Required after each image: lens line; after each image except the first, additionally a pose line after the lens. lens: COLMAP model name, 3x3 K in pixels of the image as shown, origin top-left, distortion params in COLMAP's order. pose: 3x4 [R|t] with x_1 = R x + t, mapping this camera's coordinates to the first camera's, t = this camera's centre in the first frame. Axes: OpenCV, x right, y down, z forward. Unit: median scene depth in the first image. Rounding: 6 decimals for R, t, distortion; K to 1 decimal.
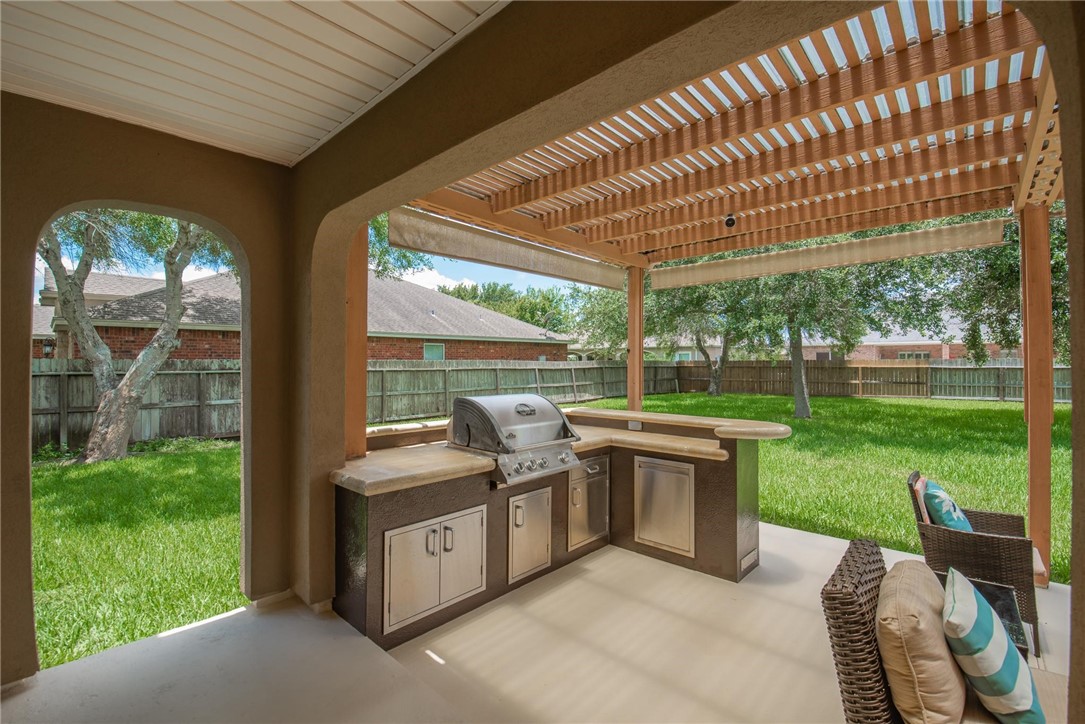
lens RADIAL K [[477.3, 0, 548.3], [0, 477.3, 351.7], [0, 0, 1]] dist [-0.011844, -0.002013]
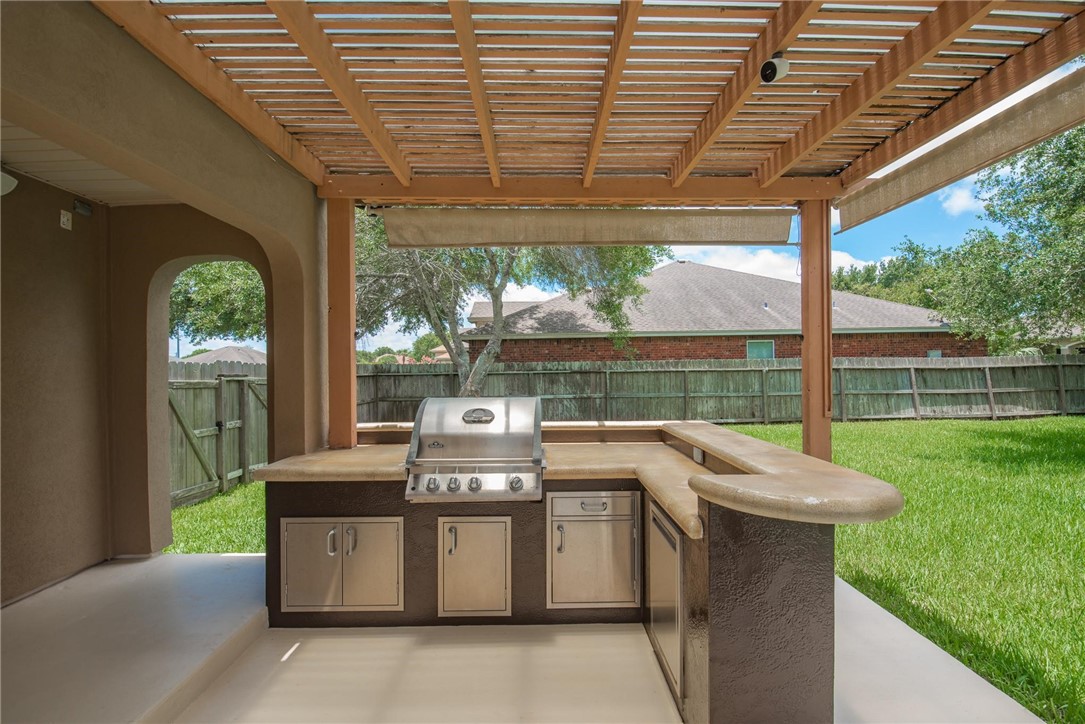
lens RADIAL K [[477.3, 0, 552.6], [0, 477.3, 363.2], [0, 0, 1]] dist [-0.011844, -0.002013]
pose [[0.685977, -0.012984, -0.727507, 0.133818], [0.028995, 0.999534, 0.009501, 0.005290], [0.727045, -0.027612, 0.686035, 0.110618]]
